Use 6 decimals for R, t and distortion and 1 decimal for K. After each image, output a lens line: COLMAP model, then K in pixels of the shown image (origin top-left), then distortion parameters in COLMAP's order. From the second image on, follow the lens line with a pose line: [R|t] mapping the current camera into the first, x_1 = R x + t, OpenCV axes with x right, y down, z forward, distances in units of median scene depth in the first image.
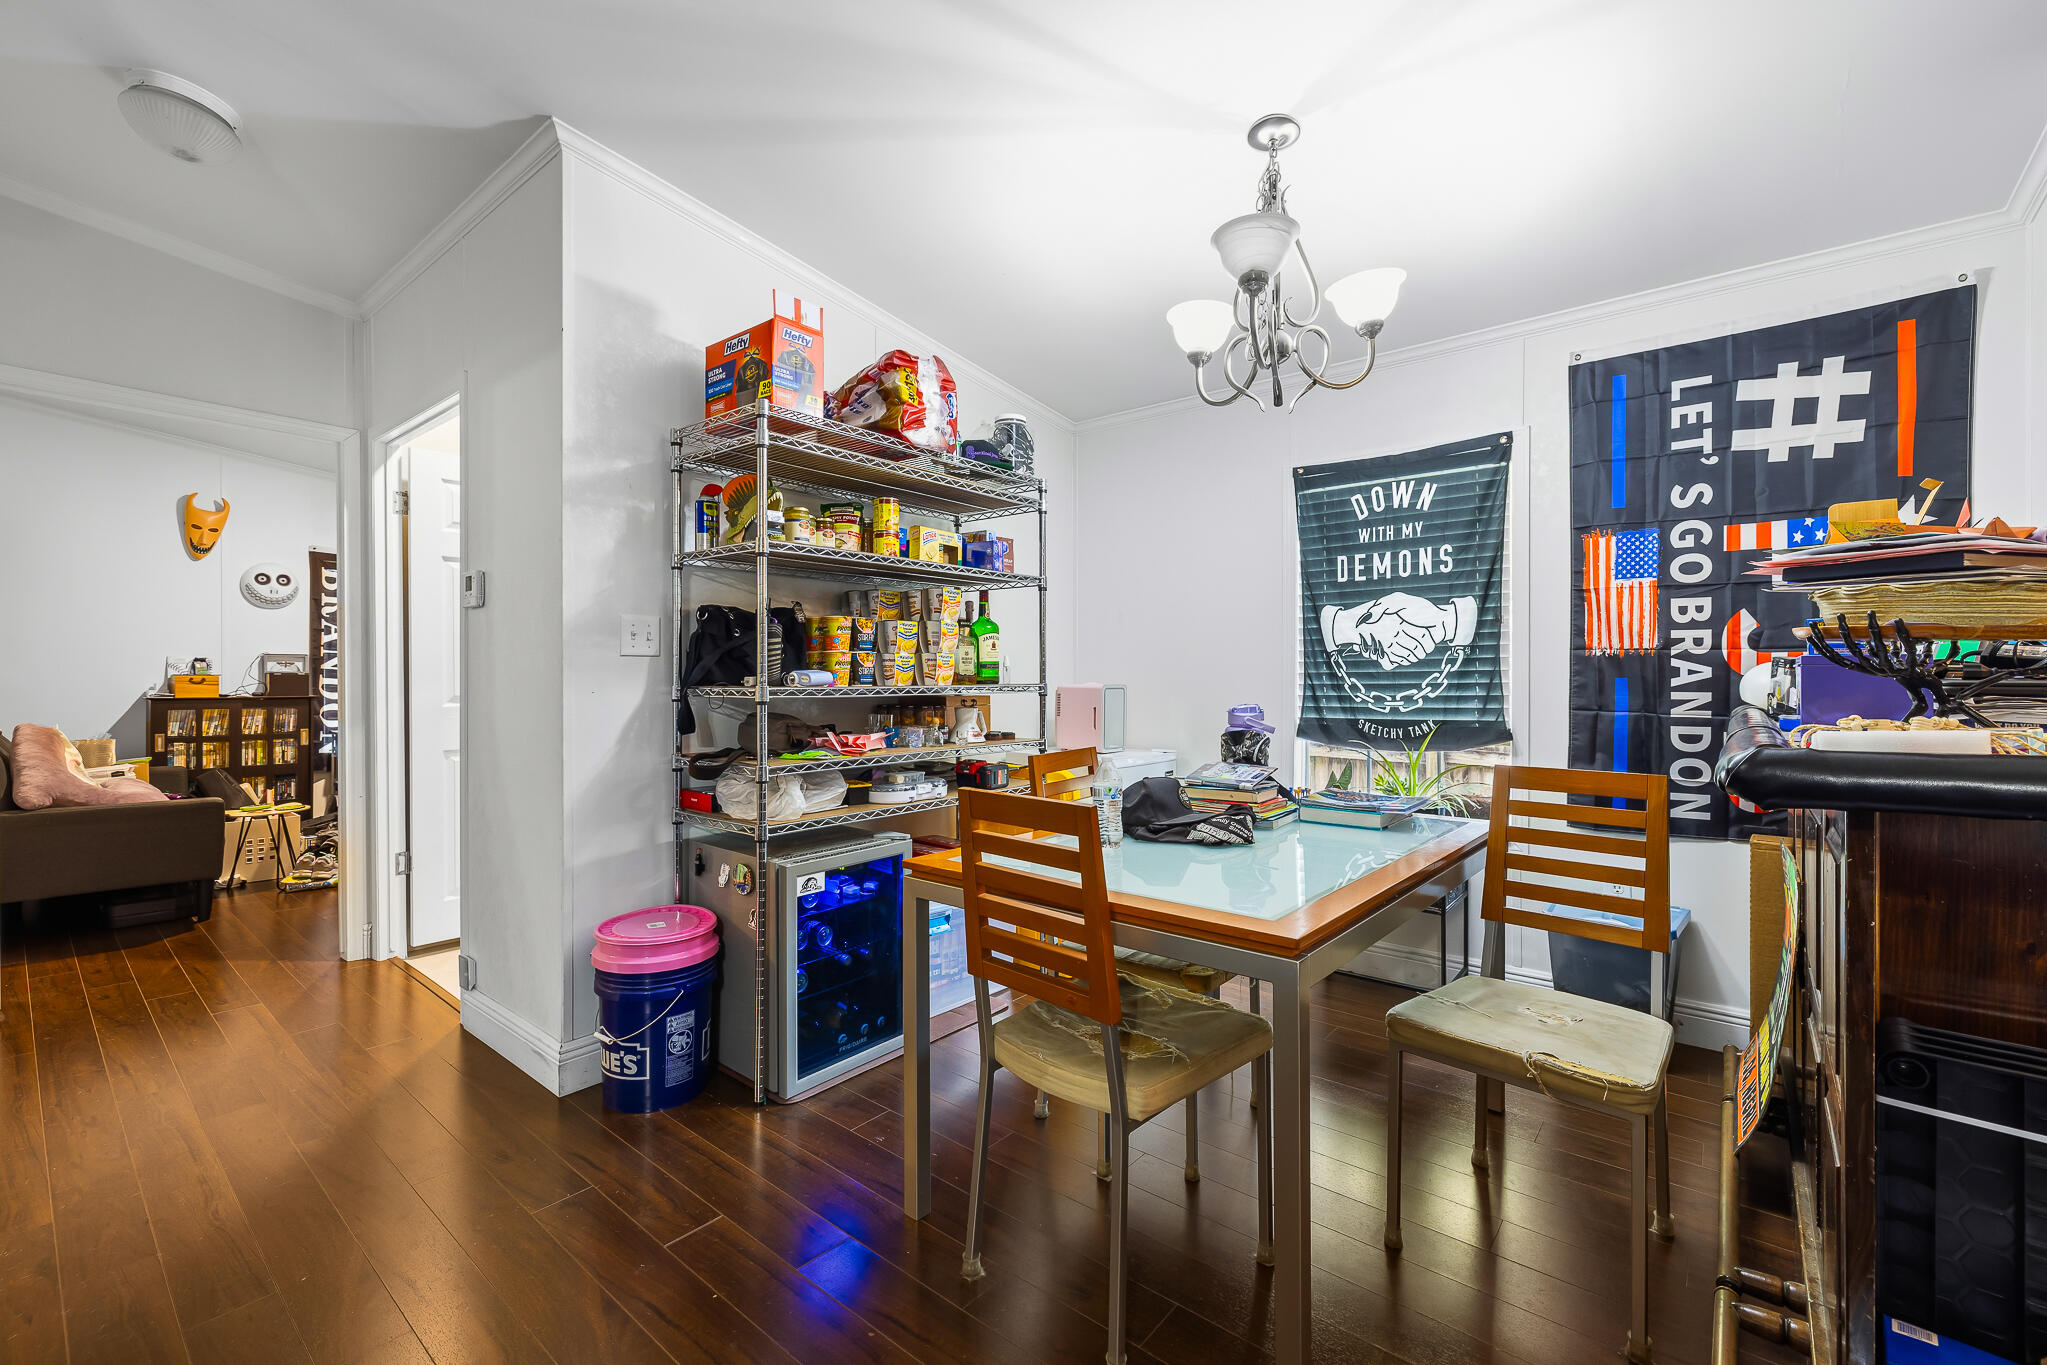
lens RADIAL K [[854.5, 0, 1020.2], [0, 854.5, 679.3], [0, 0, 1]] dist [-0.001338, 0.000291]
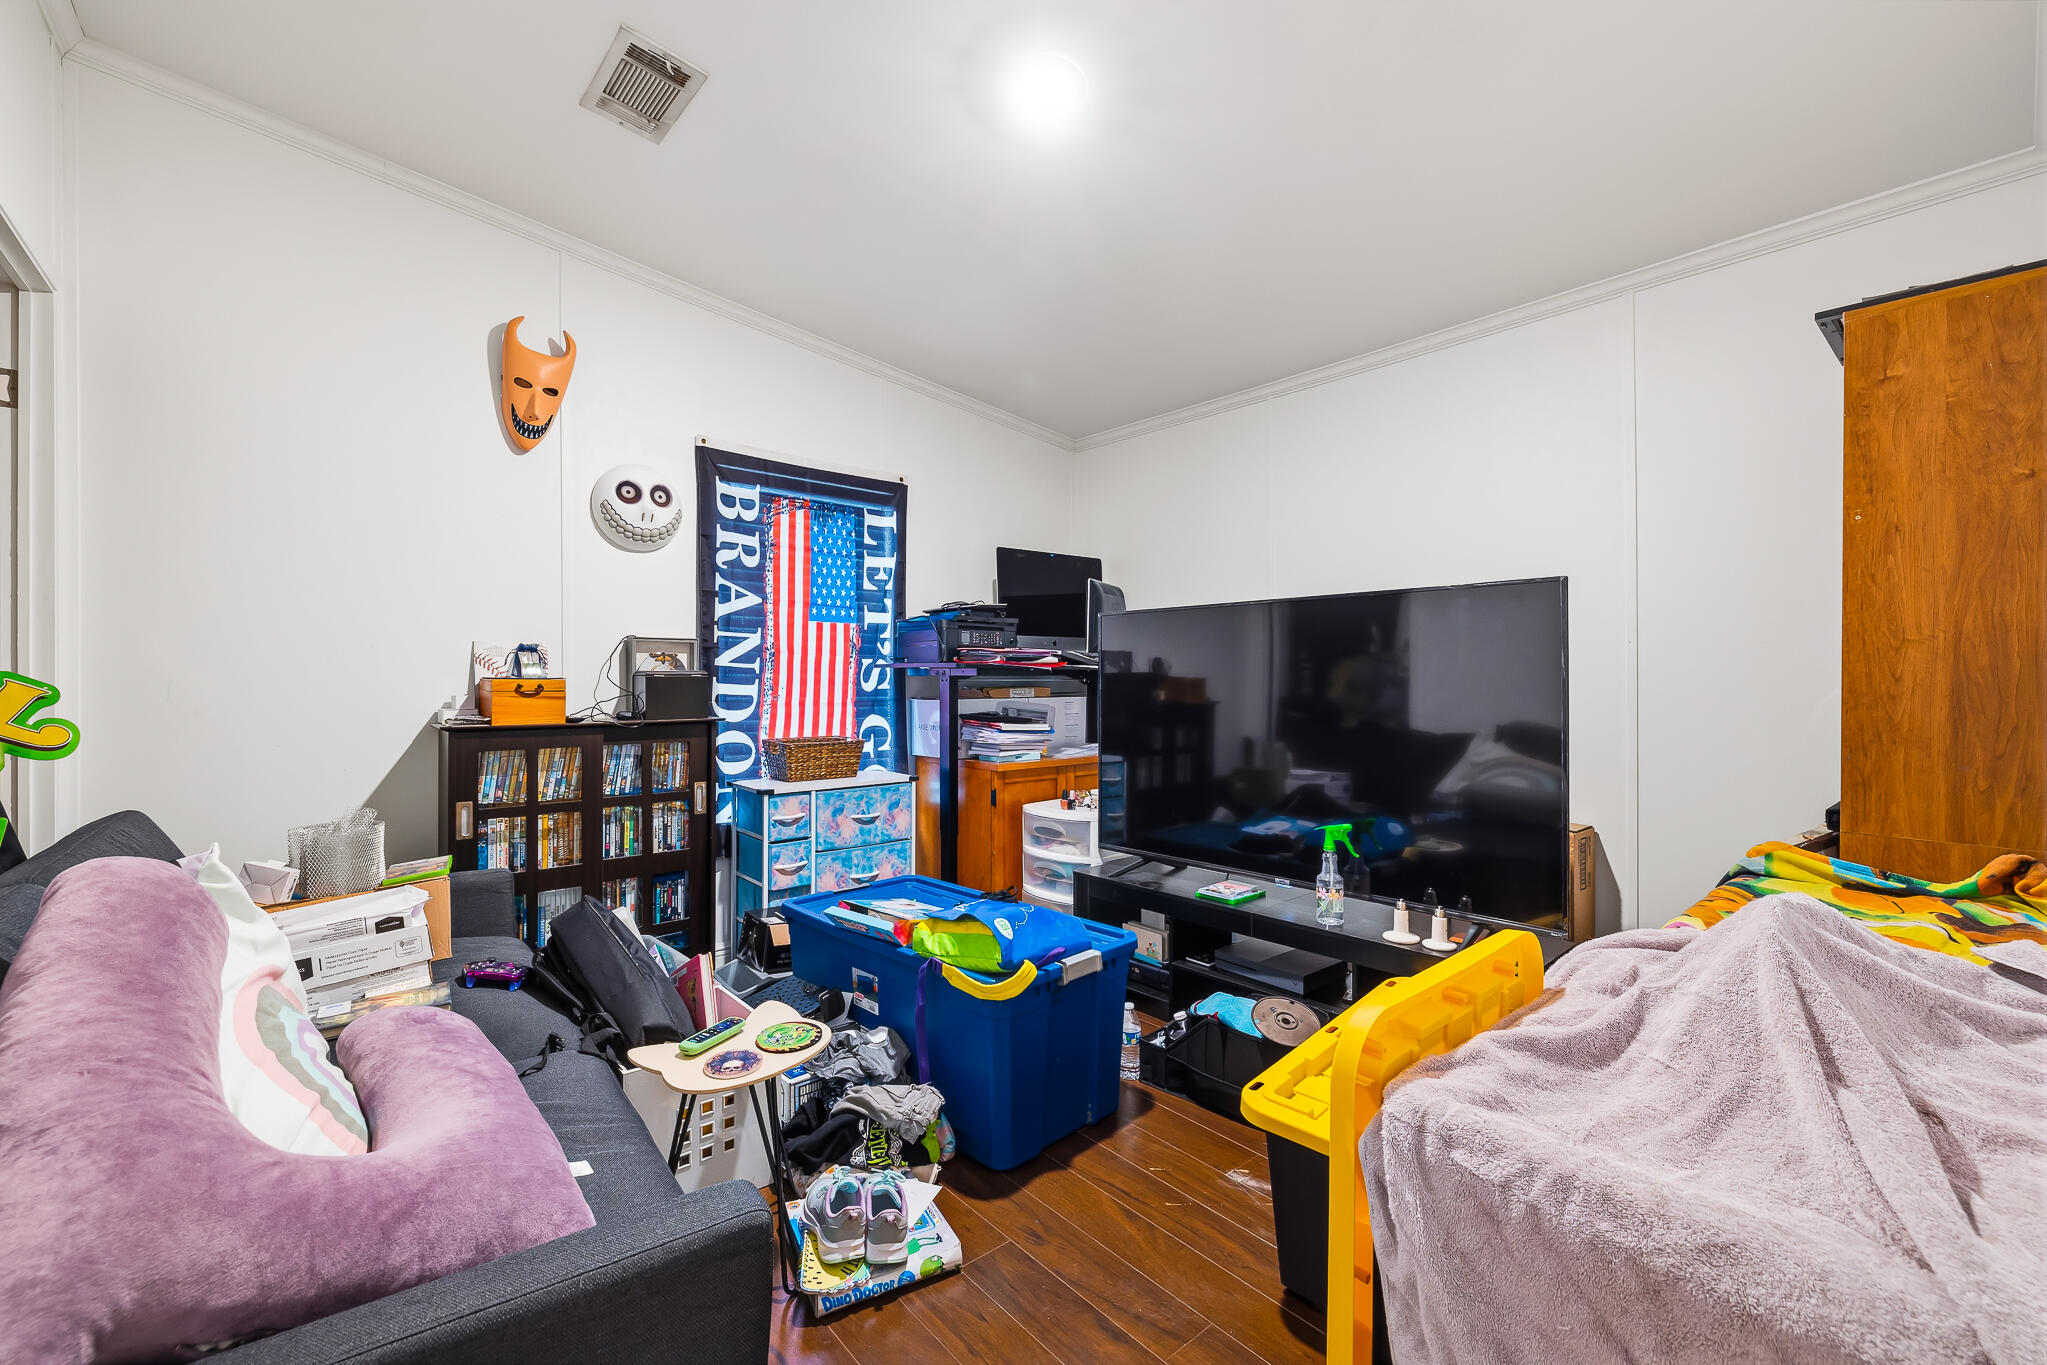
lens RADIAL K [[854.5, 0, 1029.3], [0, 854.5, 680.2], [0, 0, 1]] dist [-0.001338, 0.000291]
pose [[0.985136, -0.001299, -0.171771, -0.564644], [0.001918, 0.999992, 0.003438, -0.004933], [0.171766, -0.003717, 0.985131, 0.535986]]
